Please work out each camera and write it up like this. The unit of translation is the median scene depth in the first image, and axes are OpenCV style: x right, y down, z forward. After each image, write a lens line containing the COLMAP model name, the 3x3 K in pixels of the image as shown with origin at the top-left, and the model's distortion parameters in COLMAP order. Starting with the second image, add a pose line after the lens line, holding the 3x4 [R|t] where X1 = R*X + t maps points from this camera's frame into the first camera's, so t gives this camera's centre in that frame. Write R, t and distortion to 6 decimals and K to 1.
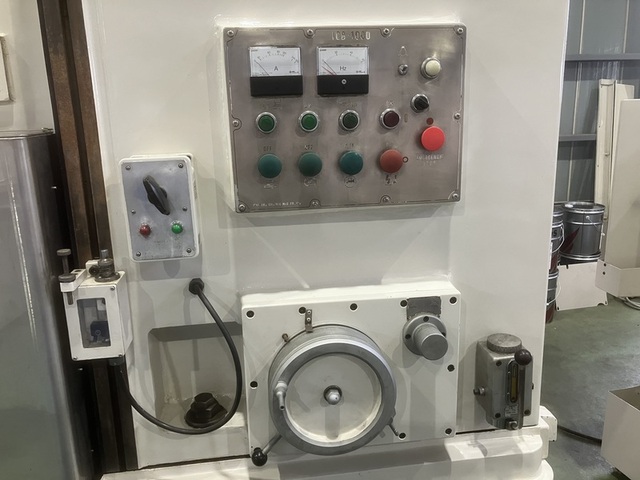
lens RADIAL K [[520.1, 0, 320.0], [0, 520.1, 240.0], [0, 0, 1]] dist [0.012456, -0.005928]
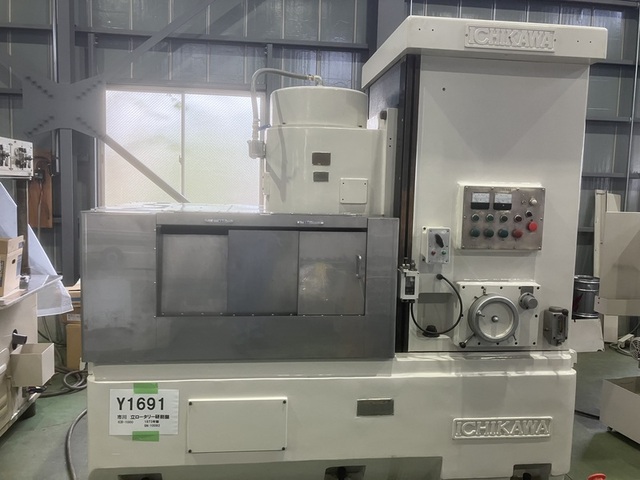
lens RADIAL K [[528.9, 0, 316.7], [0, 528.9, 240.7], [0, 0, 1]] dist [0.008453, -0.003284]
pose [[0.998370, 0.056990, -0.002997, -0.862873], [-0.056827, 0.987942, -0.144019, 0.329321], [-0.005247, 0.143955, 0.989570, -1.661887]]
